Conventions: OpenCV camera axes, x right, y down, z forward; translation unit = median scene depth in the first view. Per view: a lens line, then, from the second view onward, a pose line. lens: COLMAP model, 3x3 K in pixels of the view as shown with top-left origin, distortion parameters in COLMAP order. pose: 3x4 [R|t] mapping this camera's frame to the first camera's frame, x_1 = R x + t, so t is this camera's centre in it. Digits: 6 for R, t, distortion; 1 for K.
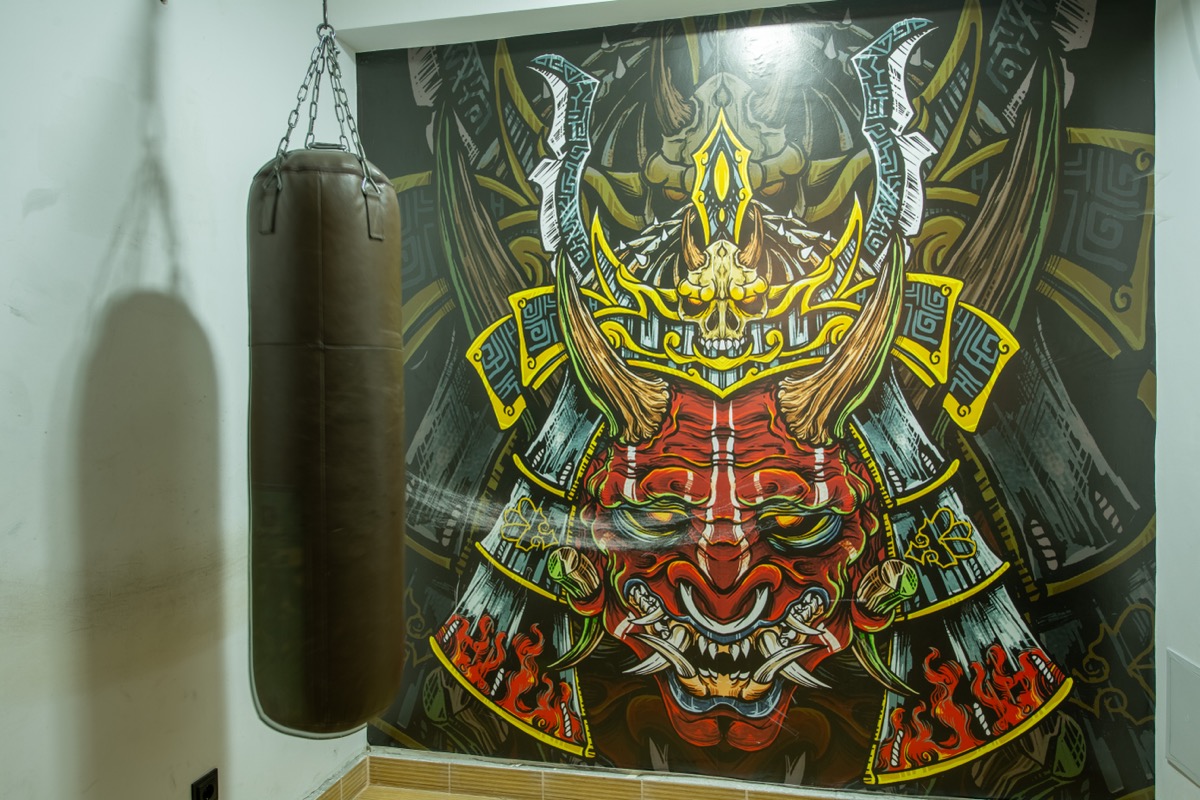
lens RADIAL K [[795.4, 0, 601.6], [0, 795.4, 394.2], [0, 0, 1]] dist [0.001547, -0.000317]
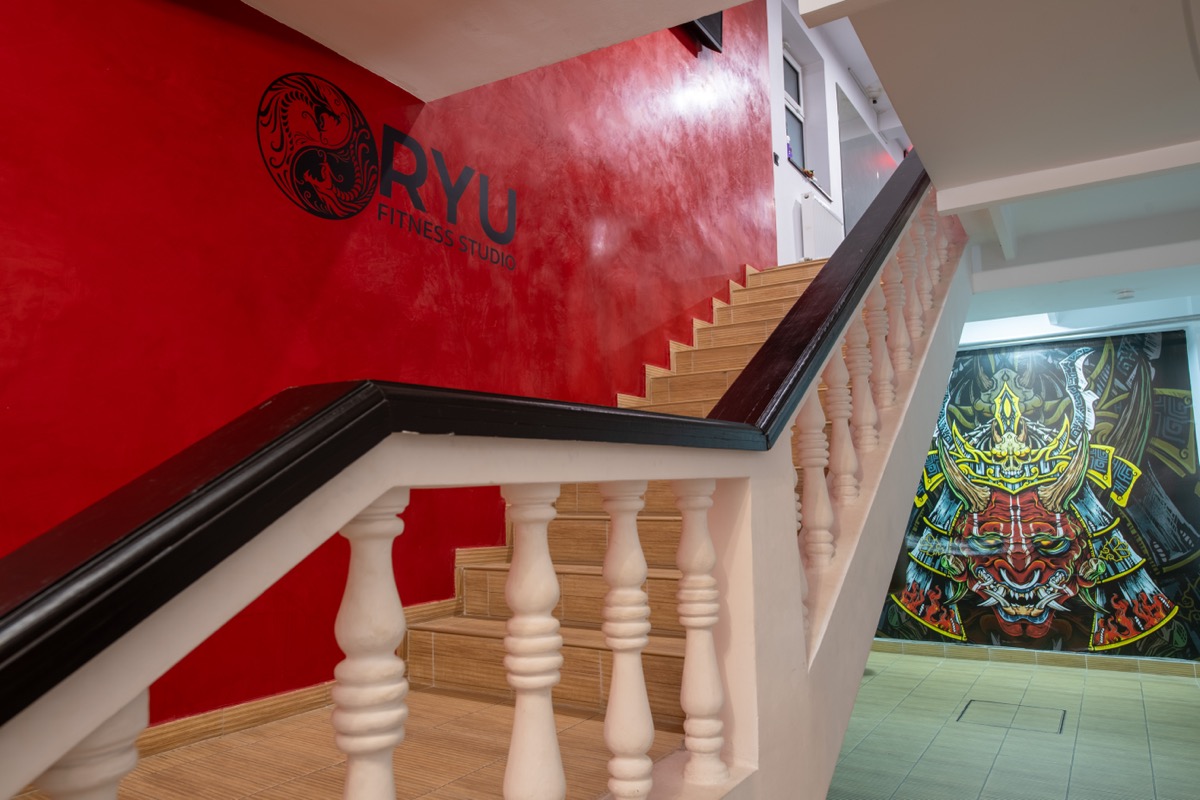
lens RADIAL K [[795.4, 0, 601.6], [0, 795.4, 394.2], [0, 0, 1]] dist [0.001547, -0.000317]
pose [[0.953900, -0.047395, -0.296358, -0.339772], [0.014449, 0.993560, -0.112386, -0.046031], [0.299776, 0.102923, 0.948441, -1.860487]]
